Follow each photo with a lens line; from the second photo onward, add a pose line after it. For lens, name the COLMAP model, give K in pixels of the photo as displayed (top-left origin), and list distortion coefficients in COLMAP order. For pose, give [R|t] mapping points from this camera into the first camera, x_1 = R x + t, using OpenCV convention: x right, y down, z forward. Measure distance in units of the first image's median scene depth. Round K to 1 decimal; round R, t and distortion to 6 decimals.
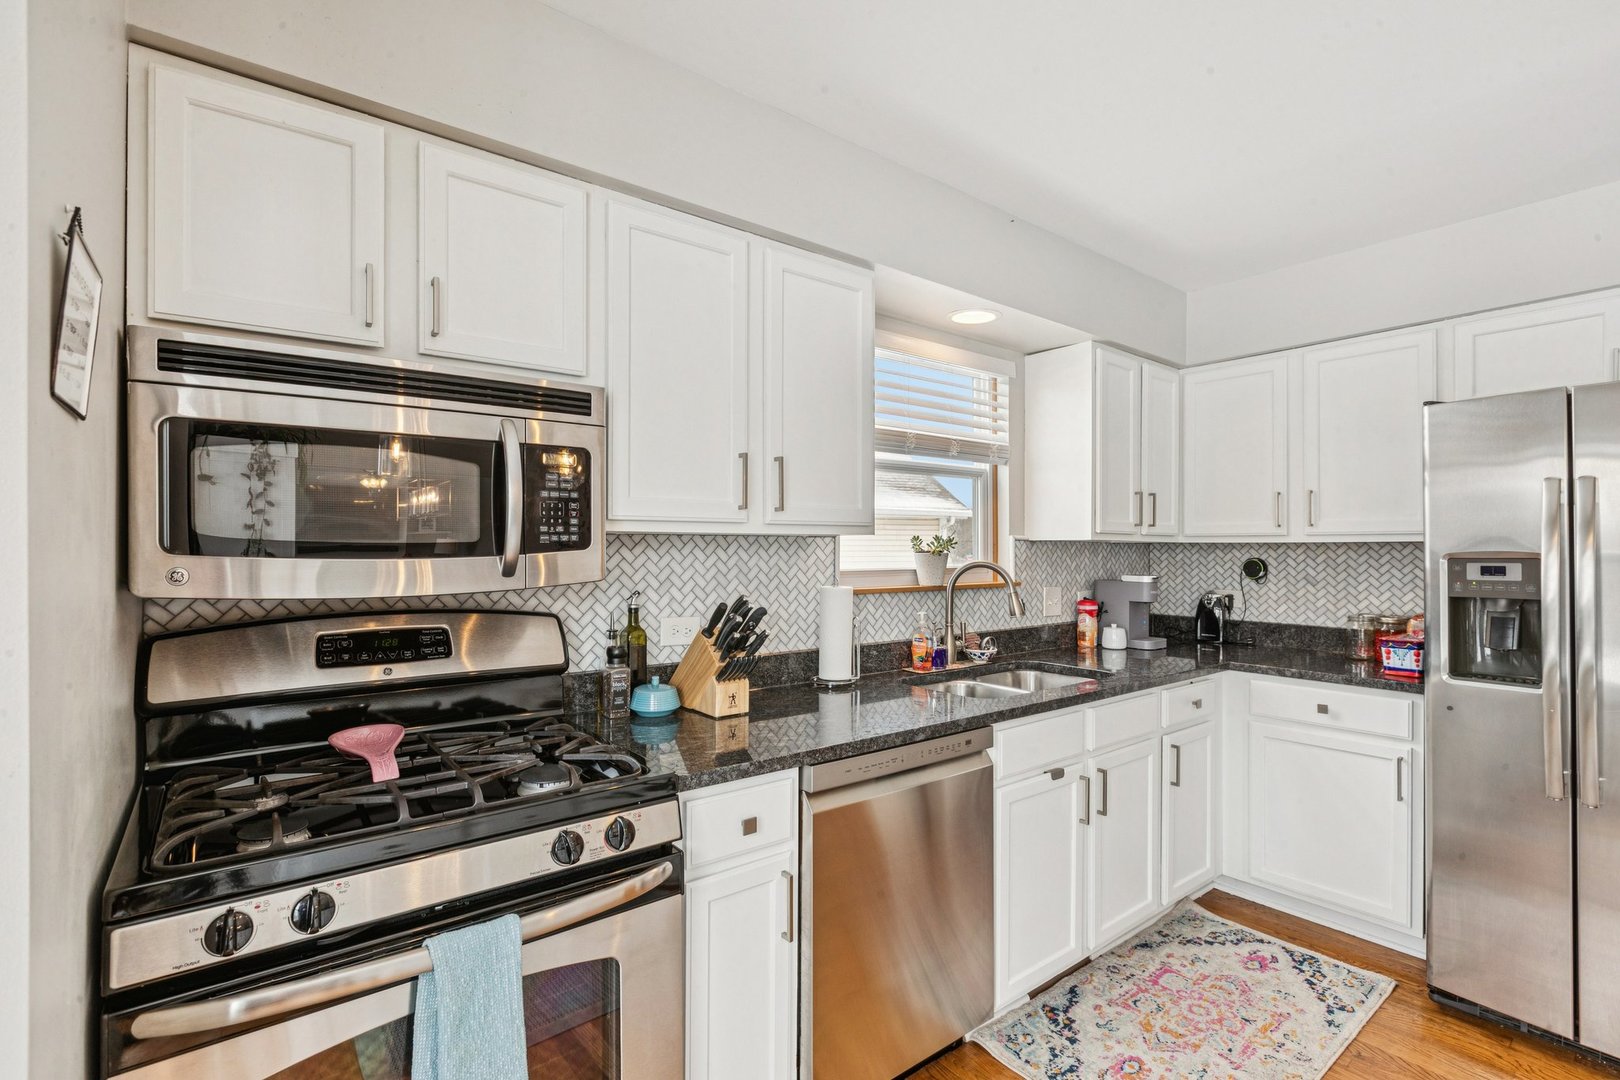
lens RADIAL K [[751.9, 0, 805.1], [0, 751.9, 542.8], [0, 0, 1]] dist [-0.001991, -0.002718]
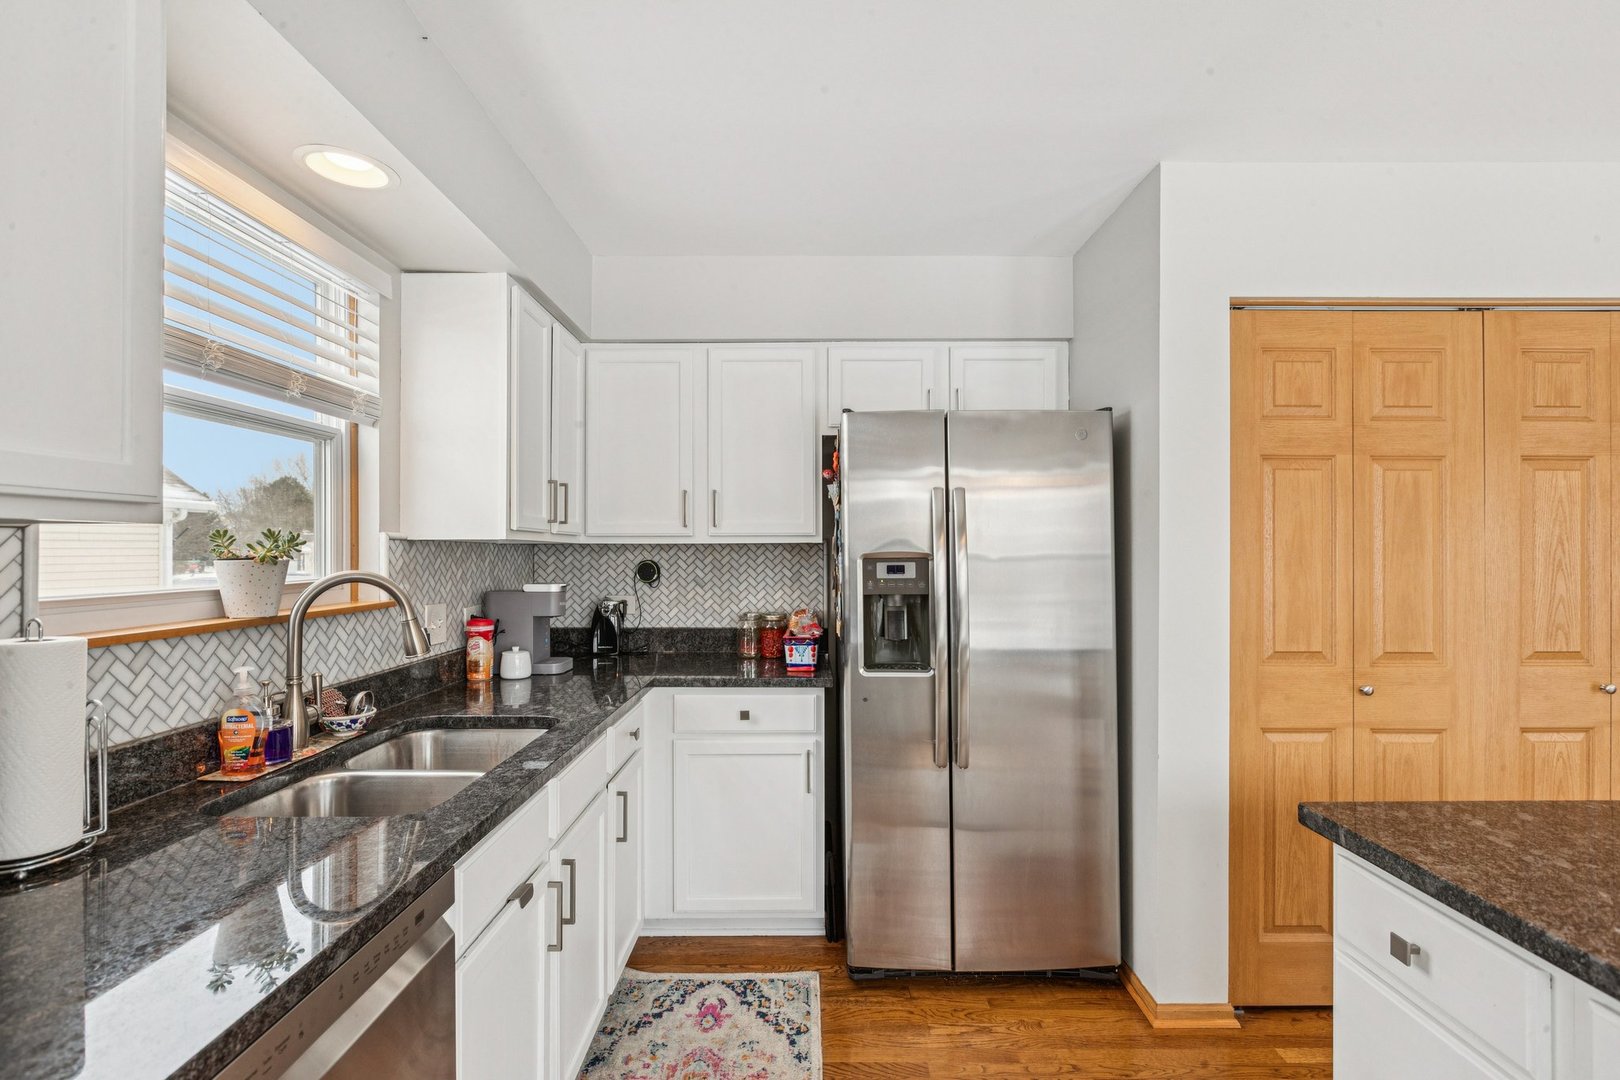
lens RADIAL K [[751.9, 0, 813.5], [0, 751.9, 546.2], [0, 0, 1]] dist [-0.001991, -0.002718]
pose [[0.615007, 0.000073, 0.788522, -0.021762], [-0.001601, 0.999998, 0.001156, 0.001795], [-0.788520, -0.001974, 0.615006, 0.337257]]
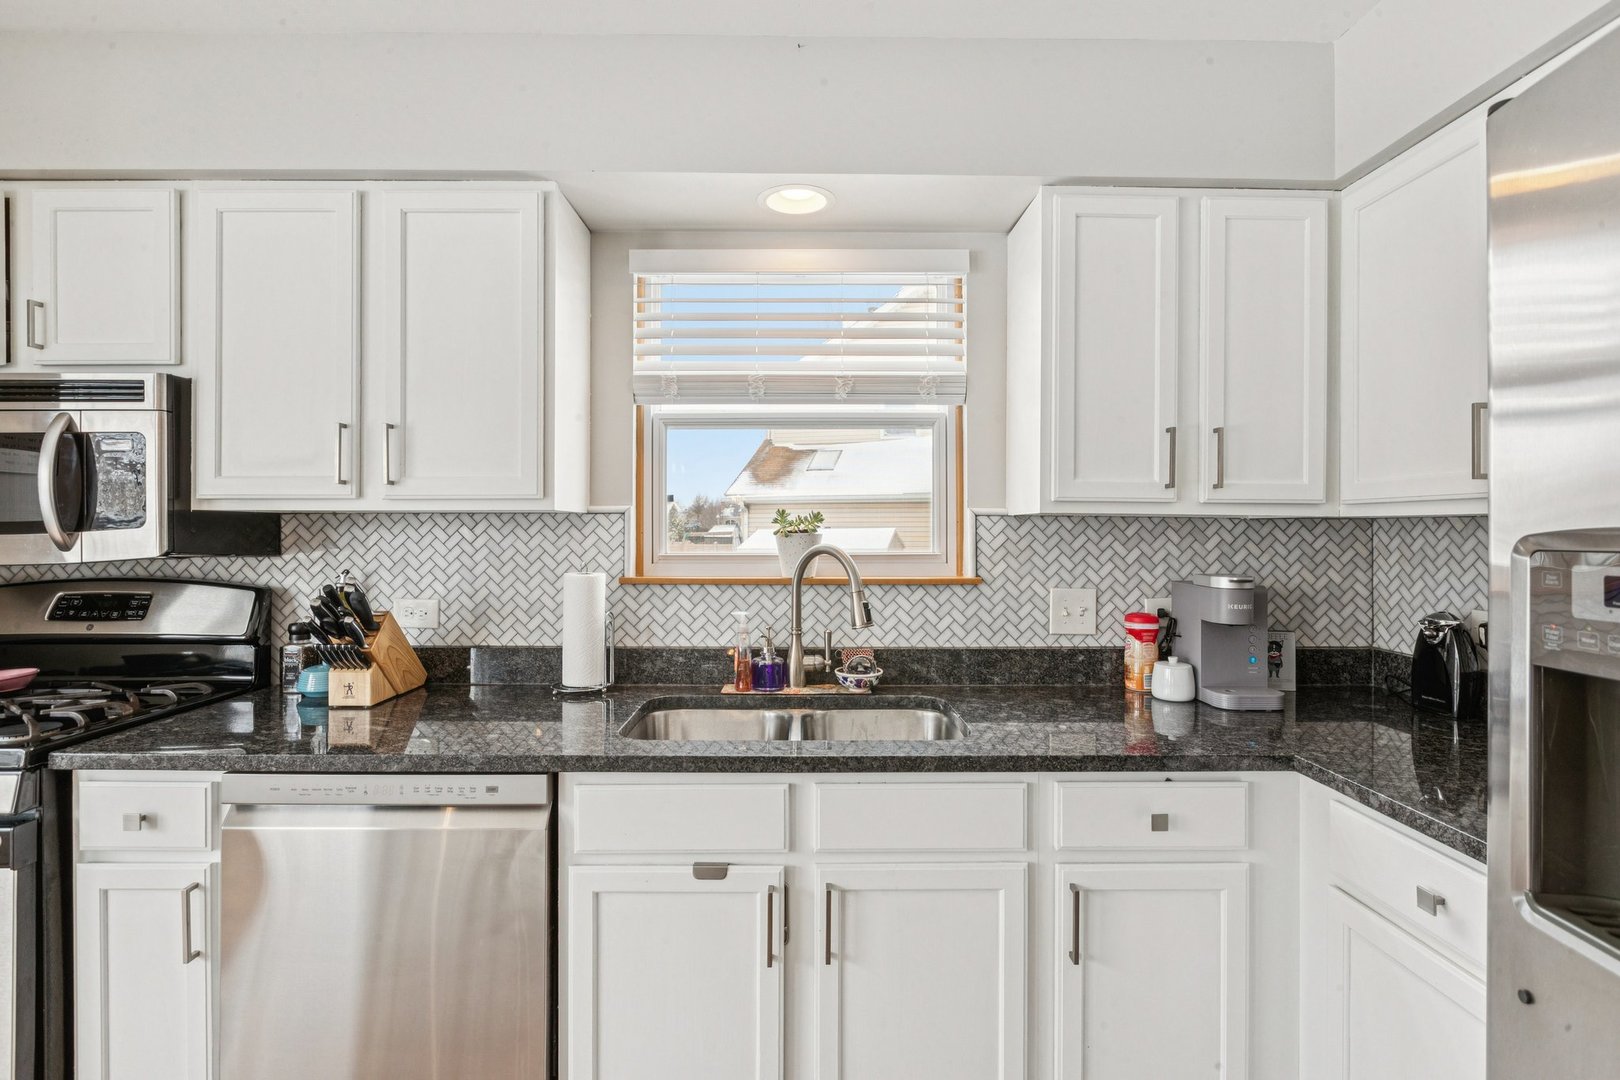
lens RADIAL K [[751.9, 0, 810.5], [0, 751.9, 524.7], [0, 0, 1]] dist [-0.001991, -0.002718]
pose [[0.792427, -0.005426, -0.609942, 0.679981], [0.003575, 0.999985, -0.004251, 0.008138], [0.609956, 0.001187, 0.792435, 0.452672]]
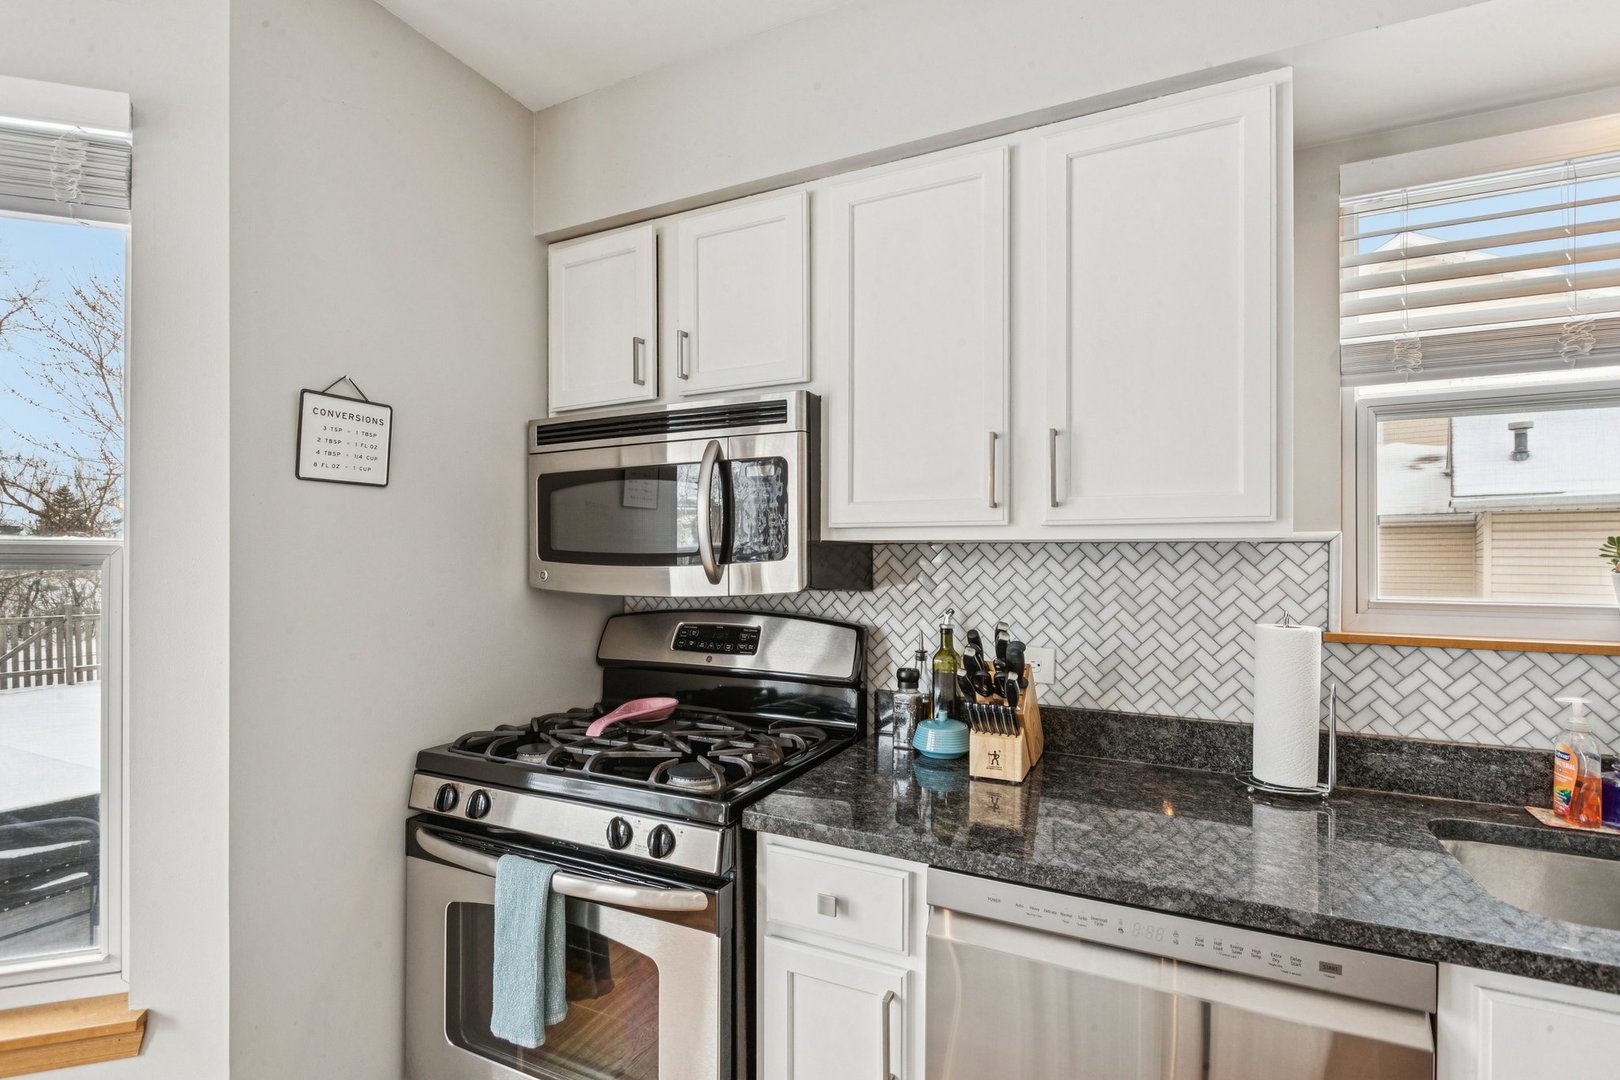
lens RADIAL K [[751.9, 0, 807.5], [0, 751.9, 553.6], [0, 0, 1]] dist [-0.001991, -0.002718]
pose [[0.437661, -0.005488, -0.899123, 0.372299], [-0.000119, 0.999981, -0.006162, 0.004492], [0.899140, 0.002804, 0.437653, 0.367504]]
